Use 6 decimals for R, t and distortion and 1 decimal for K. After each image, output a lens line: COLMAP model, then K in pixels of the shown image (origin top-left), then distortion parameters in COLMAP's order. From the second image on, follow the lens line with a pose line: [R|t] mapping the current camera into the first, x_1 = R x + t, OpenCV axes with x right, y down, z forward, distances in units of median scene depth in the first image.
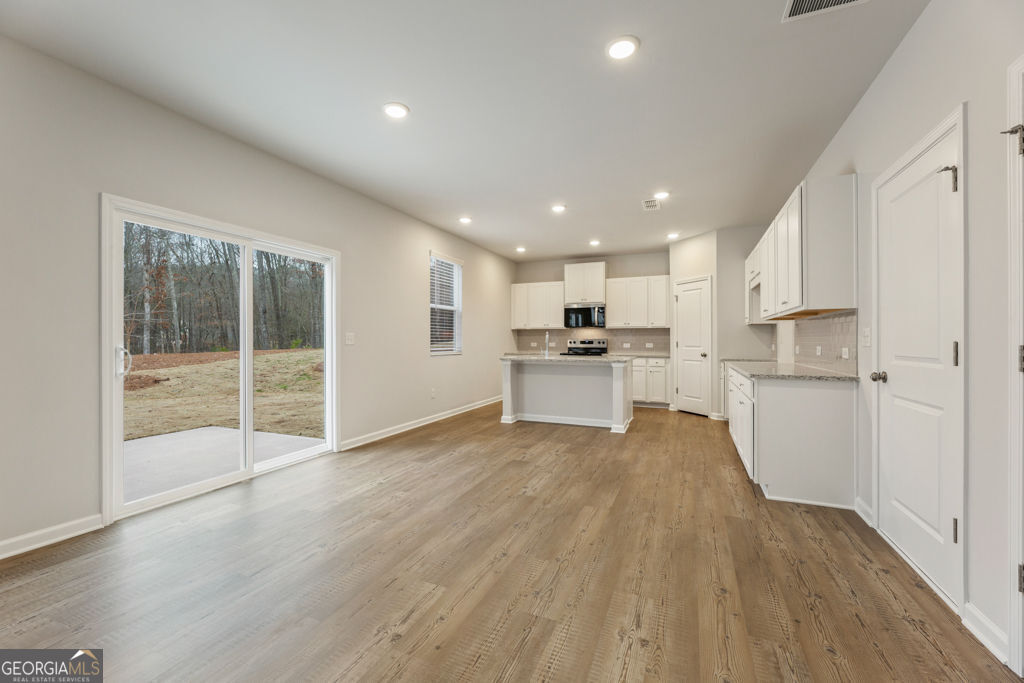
lens RADIAL K [[416.1, 0, 508.4], [0, 416.1, 340.4], [0, 0, 1]] dist [0.004589, 0.000052]
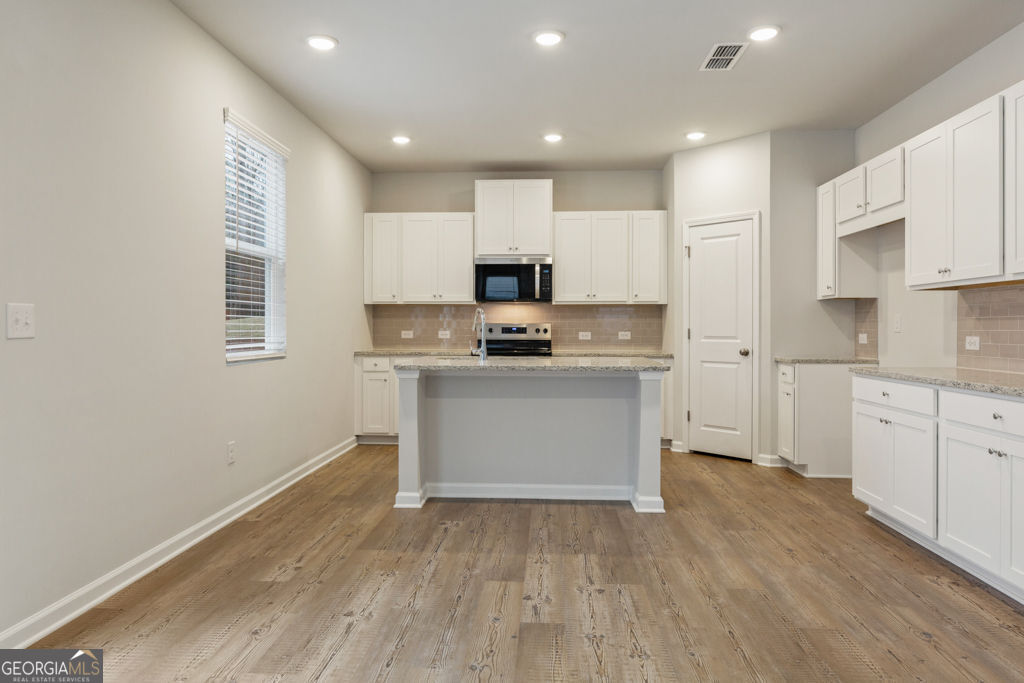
lens RADIAL K [[666.7, 0, 508.5], [0, 666.7, 333.5], [0, 0, 1]] dist [-0.003857, 0.005276]
pose [[0.939149, -0.002827, 0.343499, -0.156694], [-0.000715, 0.999948, 0.010183, 0.000399], [-0.343510, -0.009809, 0.939098, 0.290058]]
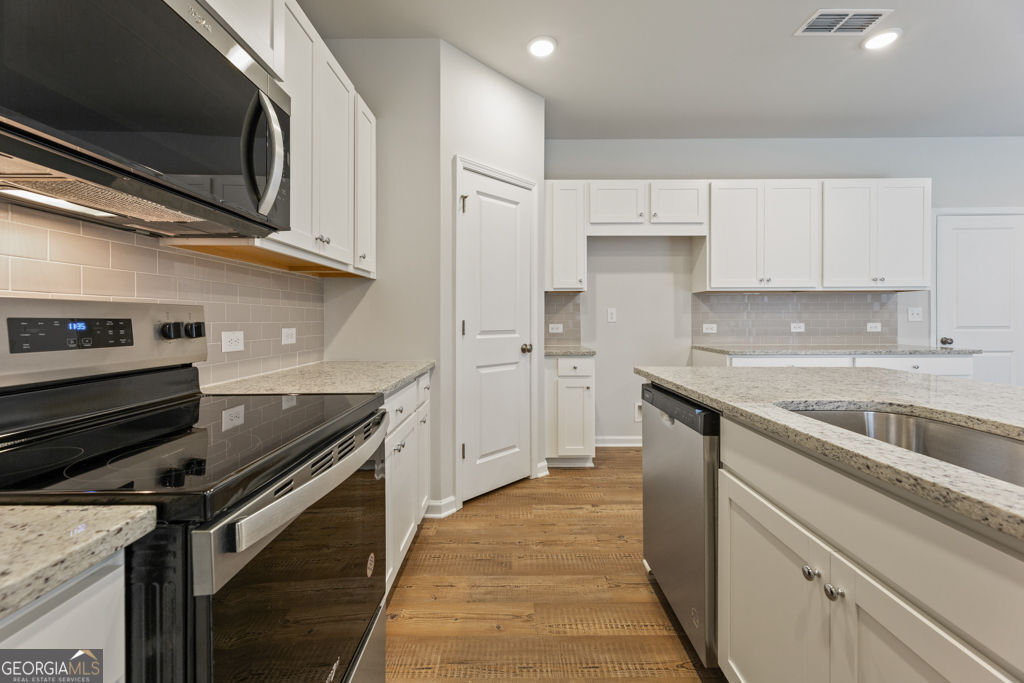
lens RADIAL K [[416.1, 0, 509.5], [0, 416.1, 319.6], [0, 0, 1]] dist [0.004589, 0.000052]
pose [[-0.399441, -0.001329, 0.916758, 0.056869], [0.001075, 0.999998, 0.001918, 0.001805], [-0.916758, 0.001752, -0.399438, 1.334389]]
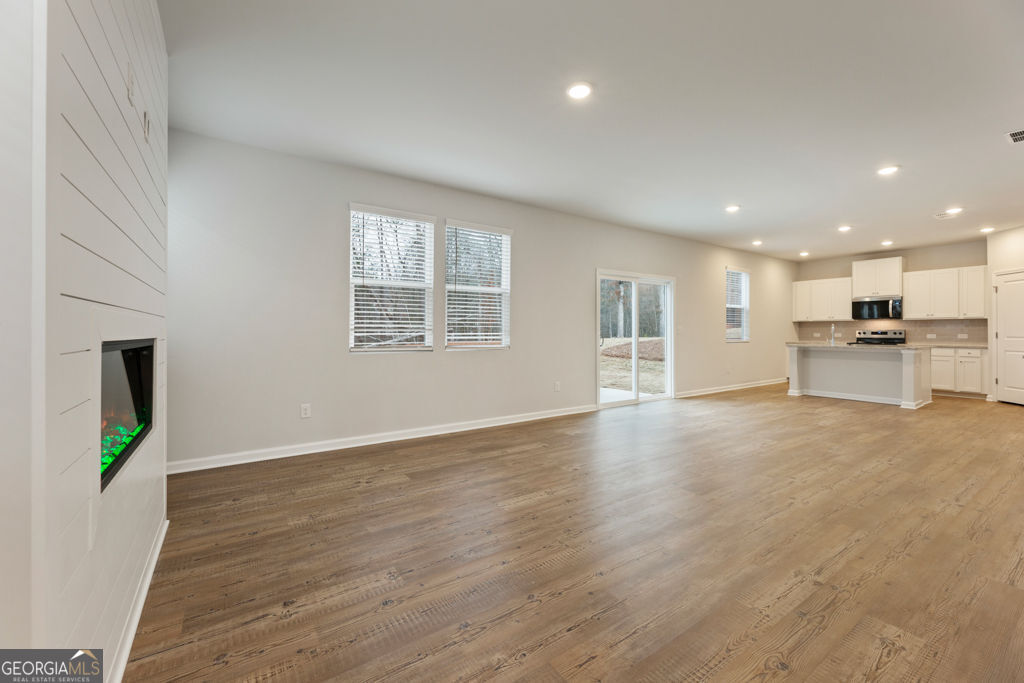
lens RADIAL K [[416.1, 0, 509.1], [0, 416.1, 331.7], [0, 0, 1]] dist [0.004589, 0.000052]
pose [[0.846432, 0.000431, -0.532497, -0.062622], [0.000266, 0.999999, 0.001232, -0.000435], [0.532497, -0.001184, 0.846431, -0.577318]]
